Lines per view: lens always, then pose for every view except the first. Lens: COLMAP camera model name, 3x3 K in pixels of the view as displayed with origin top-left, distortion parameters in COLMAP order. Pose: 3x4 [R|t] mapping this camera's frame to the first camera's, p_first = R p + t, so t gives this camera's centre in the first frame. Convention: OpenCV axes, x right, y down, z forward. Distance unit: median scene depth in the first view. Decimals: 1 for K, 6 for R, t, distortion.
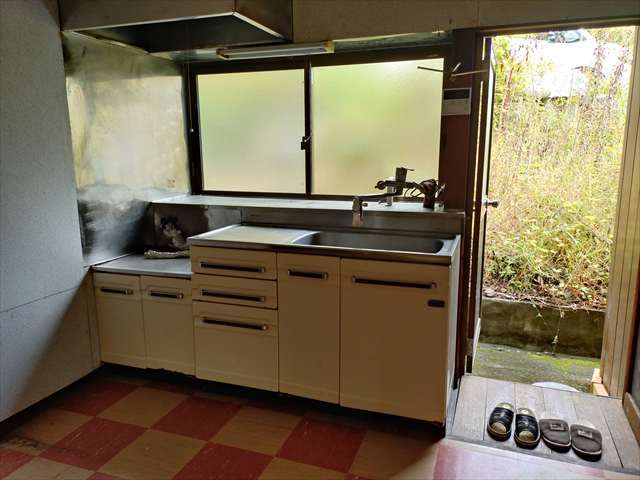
lens RADIAL K [[479.4, 0, 320.3], [0, 479.4, 239.7], [0, 0, 1]] dist [0.038445, -0.029109]
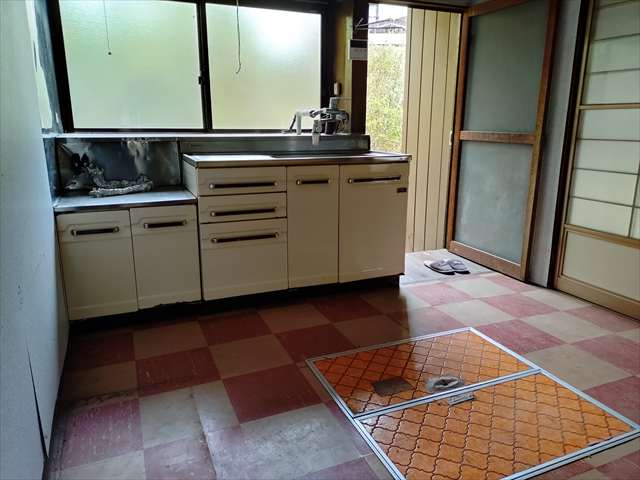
lens RADIAL K [[479.4, 0, 321.0], [0, 479.4, 239.6], [0, 0, 1]] dist [0.038445, -0.029109]
pose [[0.725226, -0.157182, 0.670329, -0.807908], [0.116338, 0.987569, 0.105704, 0.084977], [-0.678611, 0.001325, 0.734497, 0.088118]]
